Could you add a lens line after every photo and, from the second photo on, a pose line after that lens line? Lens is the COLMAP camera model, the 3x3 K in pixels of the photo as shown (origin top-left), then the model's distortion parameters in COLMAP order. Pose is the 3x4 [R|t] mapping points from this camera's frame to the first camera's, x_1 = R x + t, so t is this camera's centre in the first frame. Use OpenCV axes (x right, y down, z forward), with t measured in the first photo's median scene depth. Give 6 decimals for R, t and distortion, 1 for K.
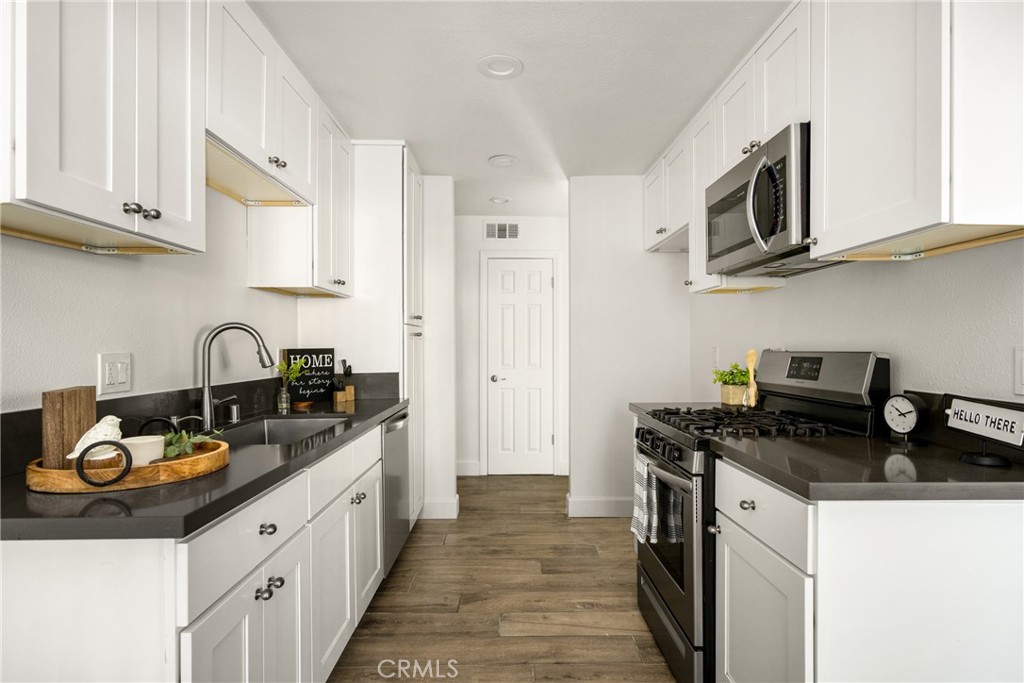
lens RADIAL K [[533.1, 0, 513.7], [0, 533.1, 342.5], [0, 0, 1]] dist [-0.005230, 0.000285]
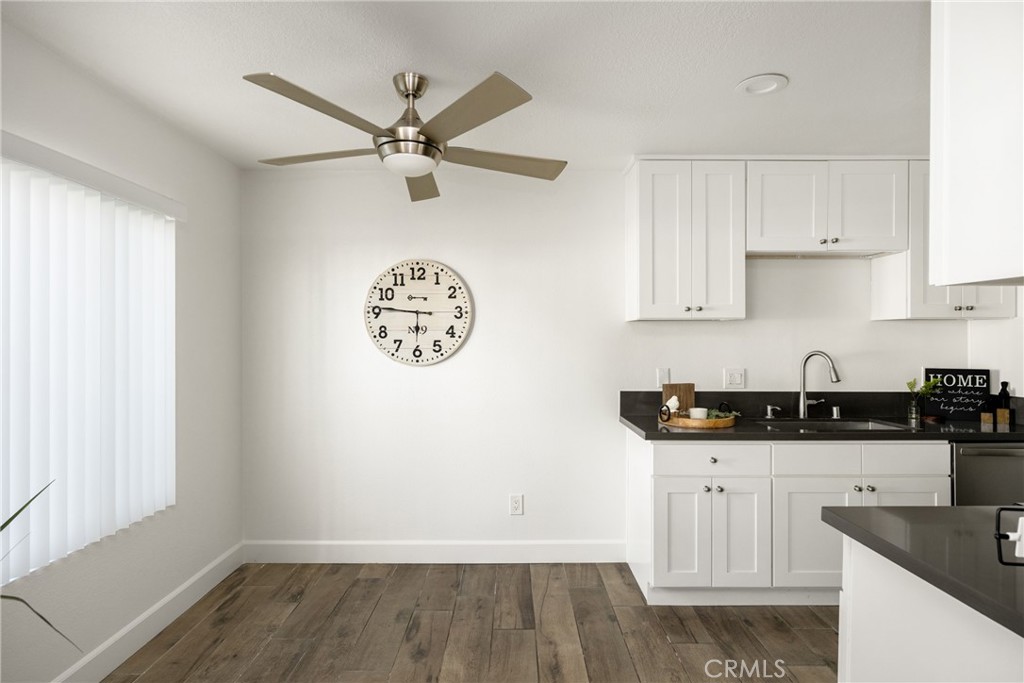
lens RADIAL K [[551.5, 0, 514.8], [0, 551.5, 341.0], [0, 0, 1]] dist [0.001686, -0.001088]
pose [[-0.004856, 0.007210, -0.999962, 0.747484], [0.004682, 0.999963, 0.007187, -0.057920], [0.999977, -0.004647, -0.004890, 0.109028]]
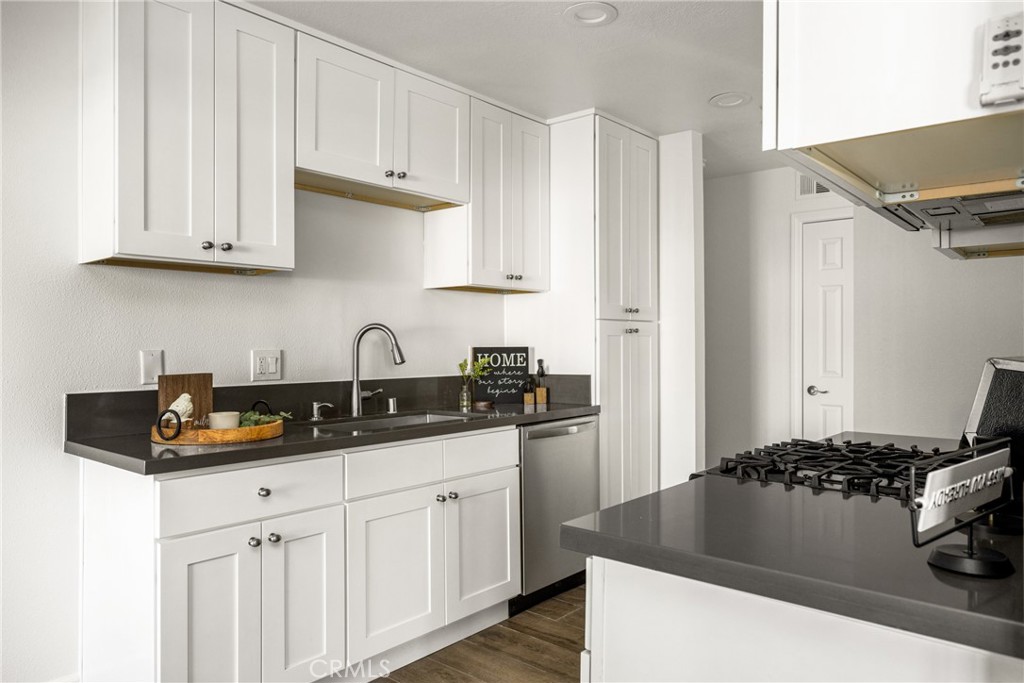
lens RADIAL K [[683.9, 0, 517.2], [0, 683.9, 338.6], [0, 0, 1]] dist [-0.009286, 0.003729]
pose [[0.753121, -0.002949, -0.657875, 0.461066], [0.002507, 0.999996, -0.001613, -0.001943], [0.657877, -0.000434, 0.753125, 0.083707]]
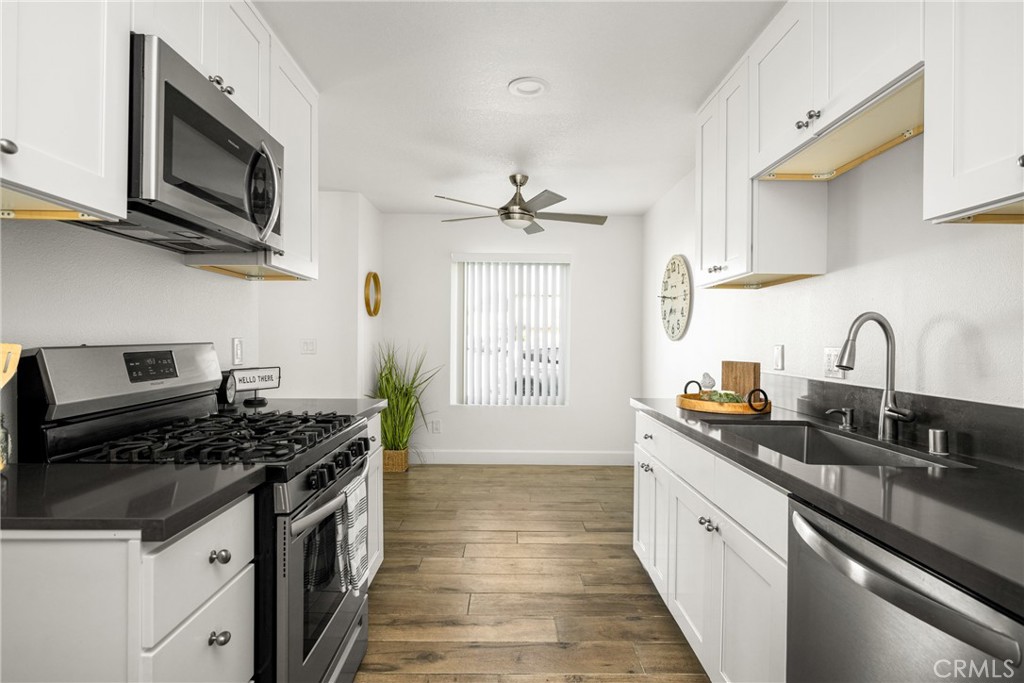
lens RADIAL K [[533.1, 0, 513.9], [0, 533.1, 340.8], [0, 0, 1]] dist [-0.005230, 0.000285]
pose [[-0.999980, -0.005064, 0.003743, 0.009071], [-0.005076, 0.999982, -0.003190, 0.008468], [-0.003727, -0.003209, -0.999988, 1.289162]]
